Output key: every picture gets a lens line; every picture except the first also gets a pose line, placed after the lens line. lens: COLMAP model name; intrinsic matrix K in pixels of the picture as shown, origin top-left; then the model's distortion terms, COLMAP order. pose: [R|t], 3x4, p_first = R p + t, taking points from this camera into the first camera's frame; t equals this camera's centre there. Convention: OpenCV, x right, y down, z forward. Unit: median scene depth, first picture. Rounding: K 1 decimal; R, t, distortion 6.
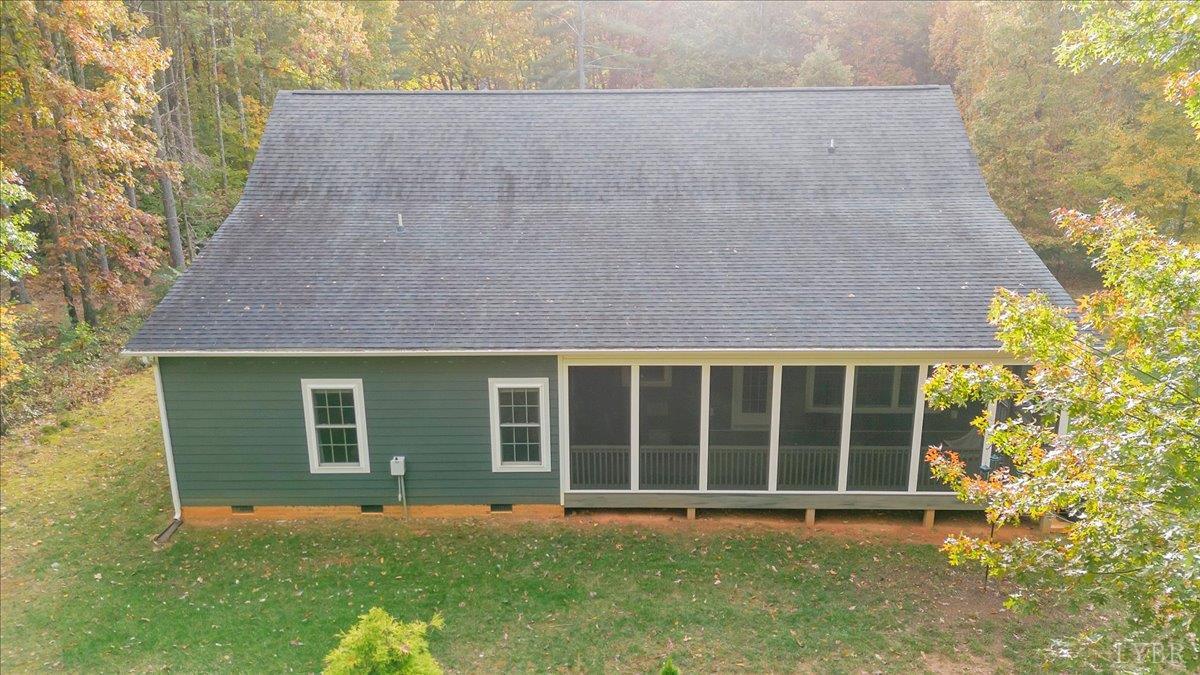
lens RADIAL K [[887.3, 0, 600.0], [0, 887.3, 337.5], [0, 0, 1]] dist [0.093477, -0.090532]
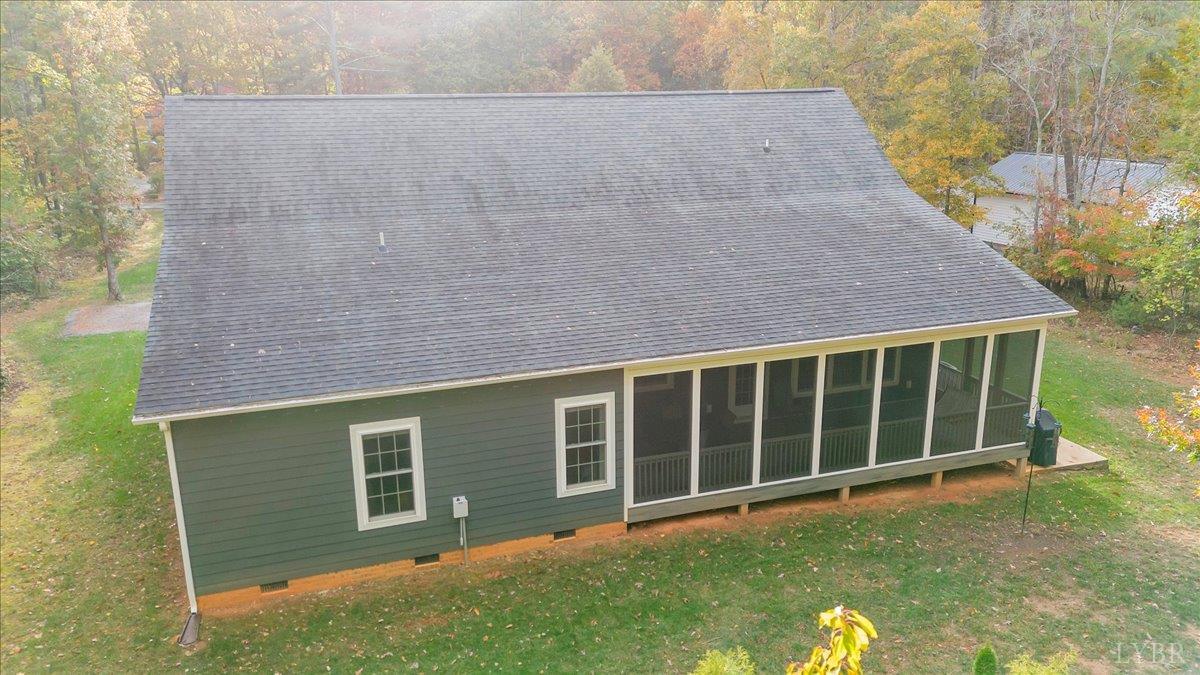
lens RADIAL K [[887.3, 0, 600.0], [0, 887.3, 337.5], [0, 0, 1]] dist [0.093477, -0.090532]
pose [[0.941586, -0.094937, 0.323114, -0.368167], [0.095950, 0.995303, 0.012830, -0.026411], [-0.322815, 0.018922, 0.946273, 0.088061]]
